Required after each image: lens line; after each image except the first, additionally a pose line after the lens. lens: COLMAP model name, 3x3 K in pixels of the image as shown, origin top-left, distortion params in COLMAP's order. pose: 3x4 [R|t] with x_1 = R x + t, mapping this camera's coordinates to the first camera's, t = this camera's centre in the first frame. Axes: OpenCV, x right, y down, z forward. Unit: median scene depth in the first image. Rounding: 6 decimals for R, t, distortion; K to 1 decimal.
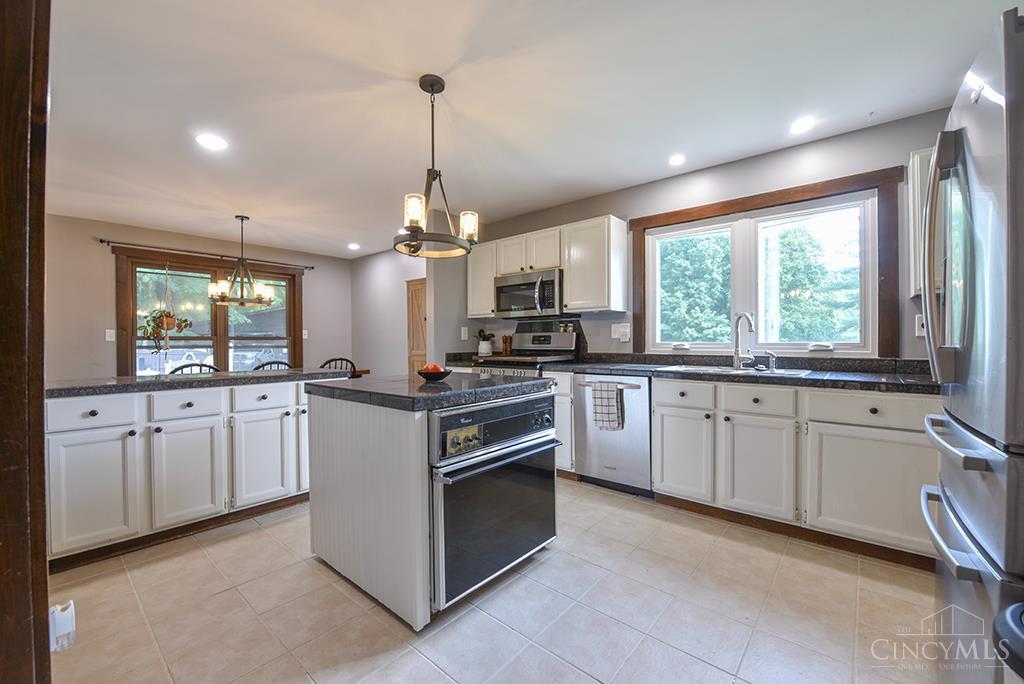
lens RADIAL K [[414.6, 0, 512.2], [0, 414.6, 340.5], [0, 0, 1]] dist [-0.015465, -0.000818]
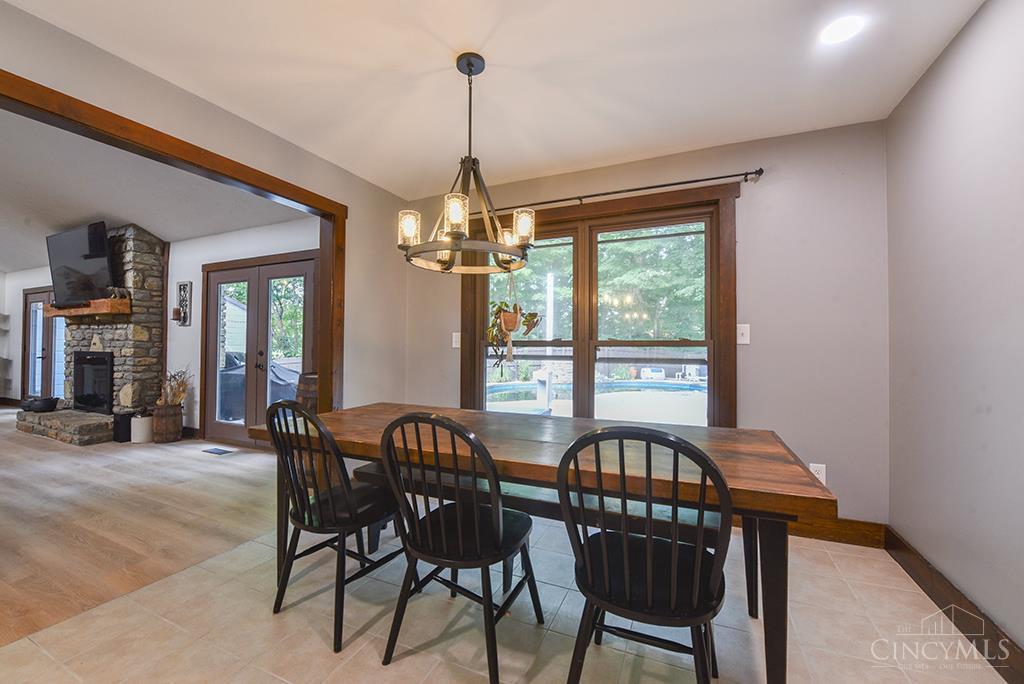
lens RADIAL K [[414.6, 0, 511.4], [0, 414.6, 343.3], [0, 0, 1]] dist [-0.015465, -0.000818]
pose [[0.289101, -0.005864, -0.957281, -0.209515], [-0.006771, 0.999944, -0.008170, 0.000019], [0.957275, 0.008844, 0.289045, 0.819969]]
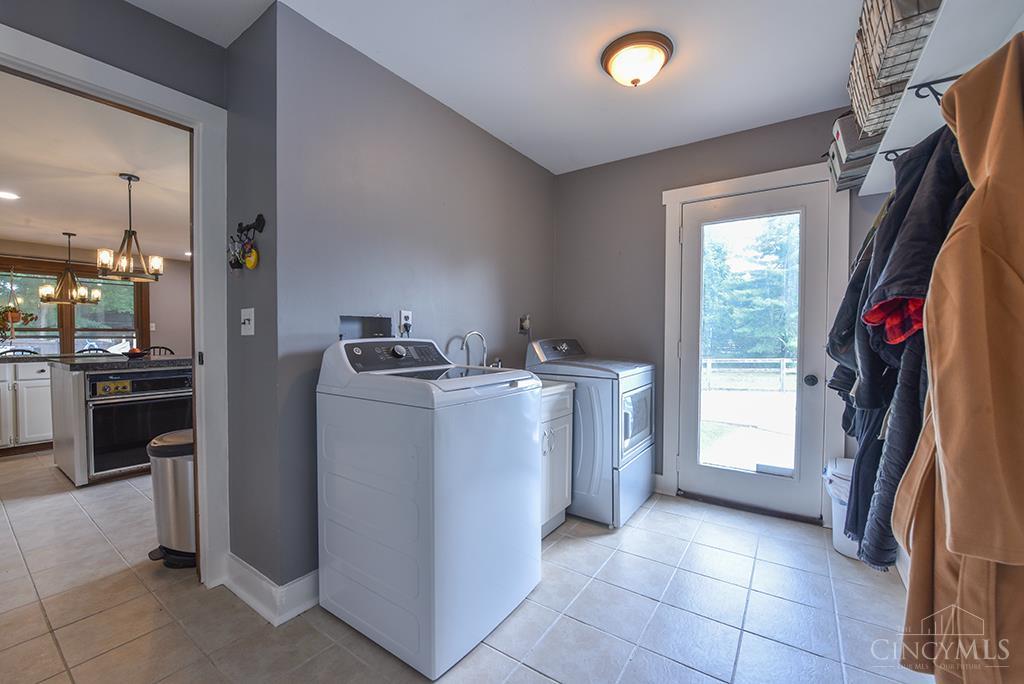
lens RADIAL K [[414.6, 0, 516.0], [0, 414.6, 341.1], [0, 0, 1]] dist [-0.015465, -0.000818]
pose [[0.994268, 0.006252, 0.106732, 0.514533], [-0.008406, 0.999770, 0.019742, -0.007082], [-0.106584, -0.020526, 0.994092, -0.348113]]
